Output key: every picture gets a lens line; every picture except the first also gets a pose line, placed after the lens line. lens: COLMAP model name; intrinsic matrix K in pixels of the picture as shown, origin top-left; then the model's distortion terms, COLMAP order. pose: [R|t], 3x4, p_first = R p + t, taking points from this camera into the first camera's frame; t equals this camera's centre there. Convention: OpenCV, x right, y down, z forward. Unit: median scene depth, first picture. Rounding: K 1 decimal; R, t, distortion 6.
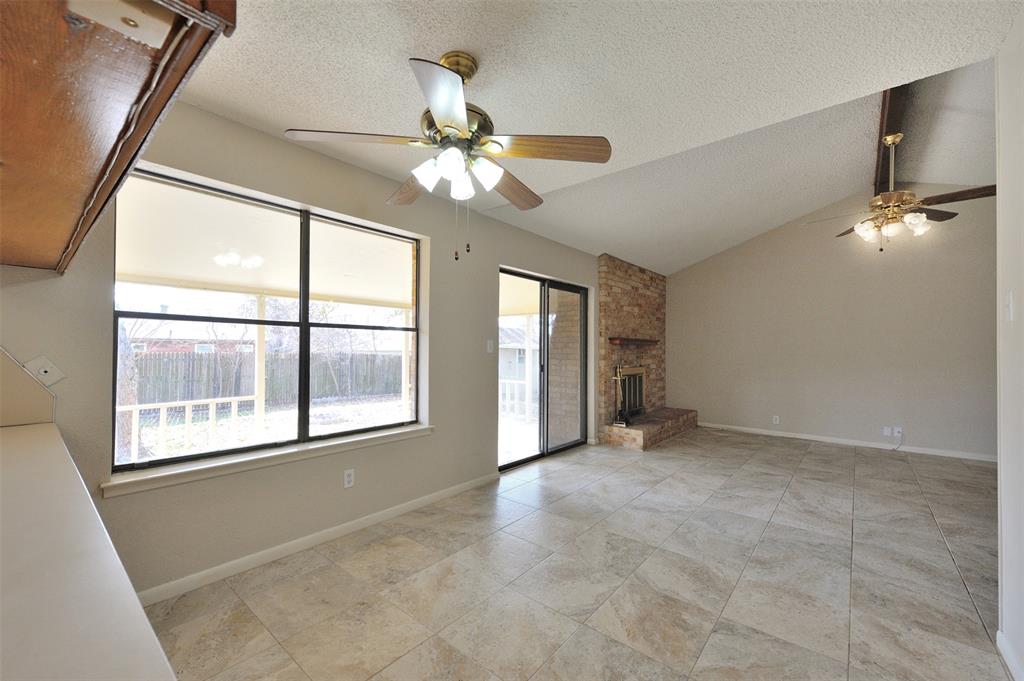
lens RADIAL K [[409.3, 0, 514.4], [0, 409.3, 343.1], [0, 0, 1]] dist [0.007410, -0.001895]
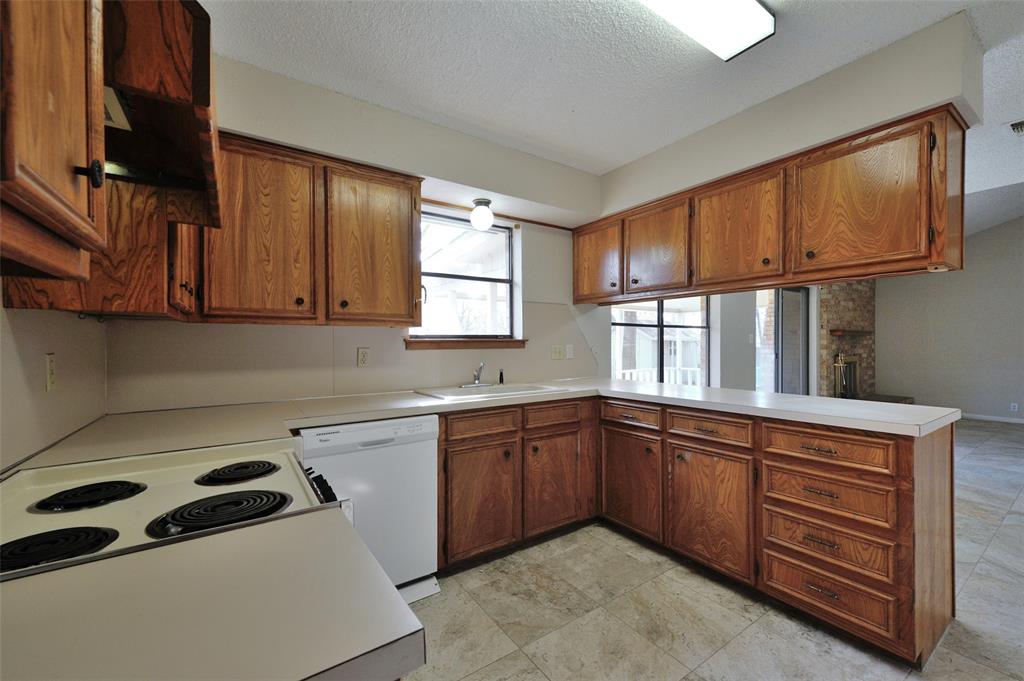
lens RADIAL K [[409.3, 0, 515.3], [0, 409.3, 344.8], [0, 0, 1]] dist [0.007410, -0.001895]
pose [[0.963127, -0.007136, -0.268954, -0.499539], [0.012799, 0.999732, 0.019308, -0.007412], [0.268744, -0.022039, 0.962959, -0.563955]]
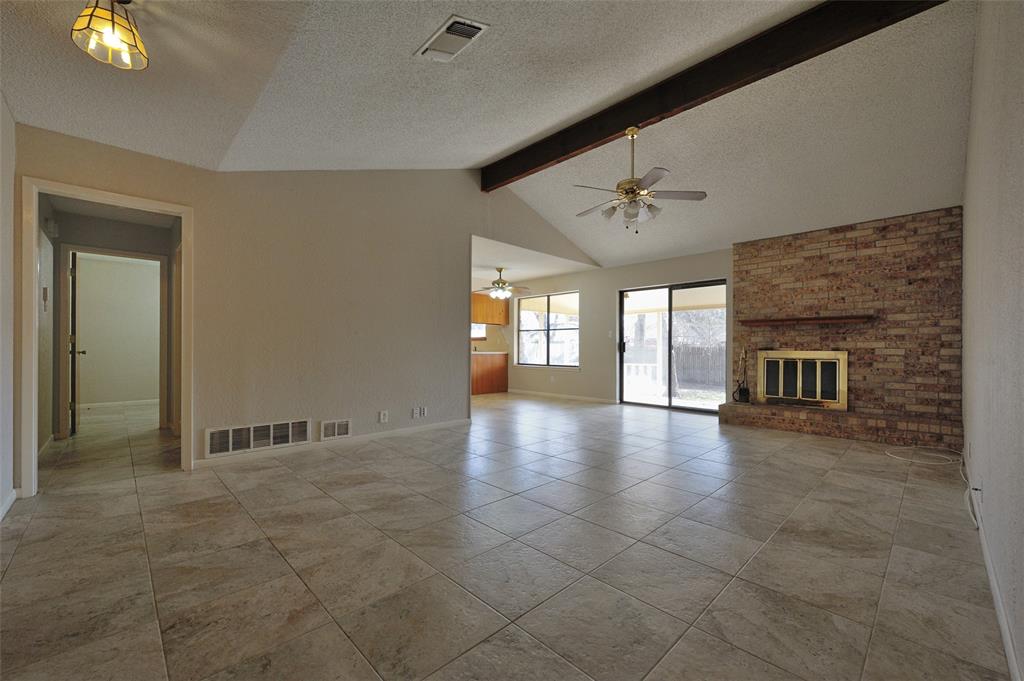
lens RADIAL K [[409.3, 0, 511.6], [0, 409.3, 347.2], [0, 0, 1]] dist [0.007410, -0.001895]
pose [[-0.105530, -0.009921, -0.994367, 2.174634], [0.010363, 0.999885, -0.011076, 0.098161], [0.994362, -0.011474, -0.105415, 0.836770]]
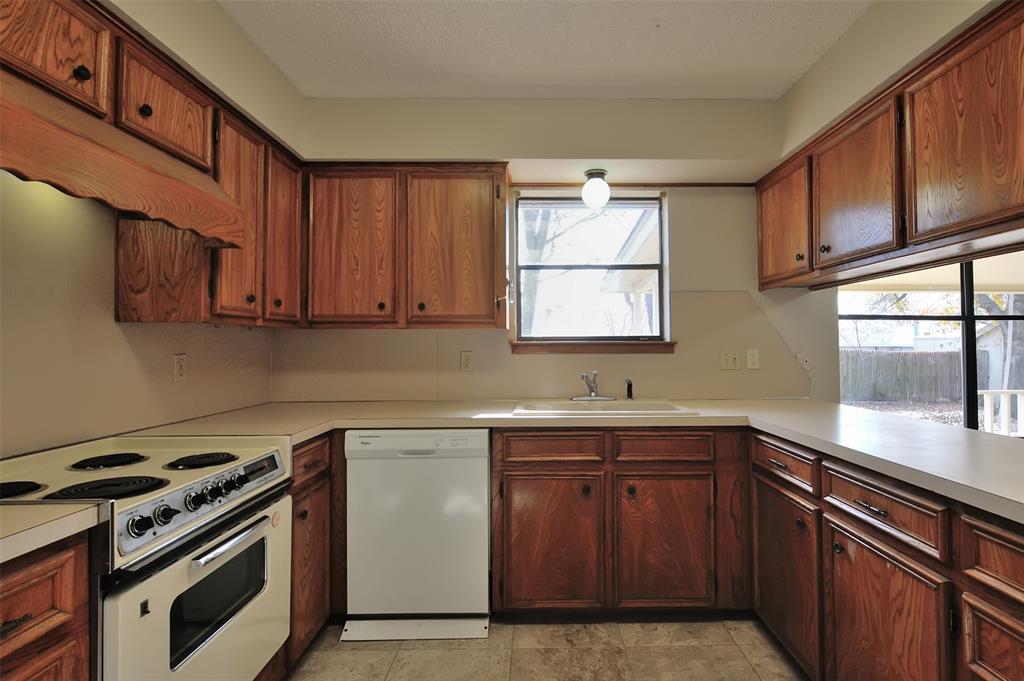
lens RADIAL K [[464.5, 0, 527.9], [0, 464.5, 332.7], [0, 0, 1]] dist [0.001406, -0.003646]
pose [[0.650751, -0.025907, -0.758849, -0.287643], [0.016780, 0.999664, -0.019739, -0.005262], [0.759106, 0.000112, 0.650967, -0.364831]]
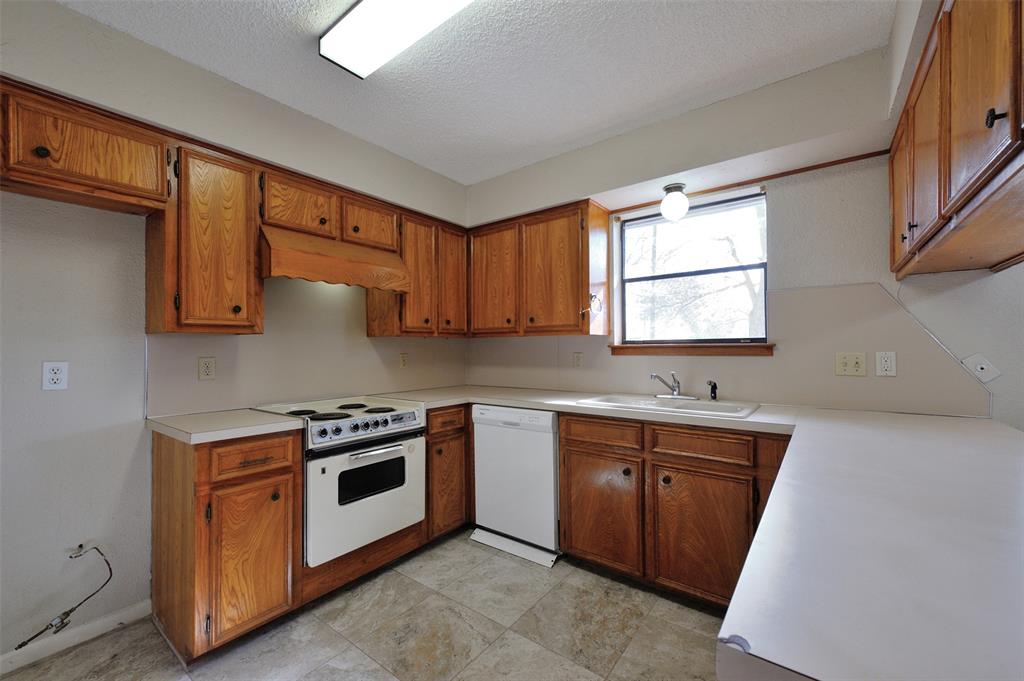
lens RADIAL K [[409.3, 0, 516.4], [0, 409.3, 344.9], [0, 0, 1]] dist [0.007410, -0.001895]
pose [[0.051226, -0.012188, -0.998613, -0.086605], [0.021062, 0.999716, -0.011121, -0.001088], [0.998465, -0.020463, 0.051468, -0.108344]]
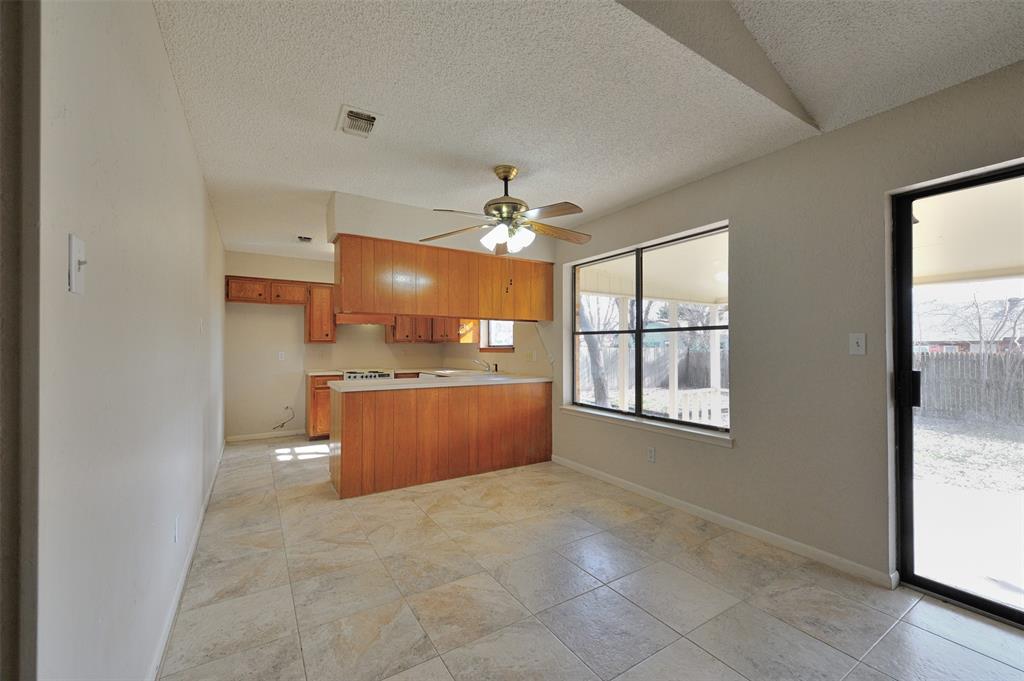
lens RADIAL K [[409.3, 0, 517.9], [0, 409.3, 344.5], [0, 0, 1]] dist [0.007410, -0.001895]
pose [[-0.296178, -0.014321, -0.955025, 0.730887], [0.012288, 0.999748, -0.018802, 0.016003], [0.955054, -0.017304, -0.295927, 0.809933]]
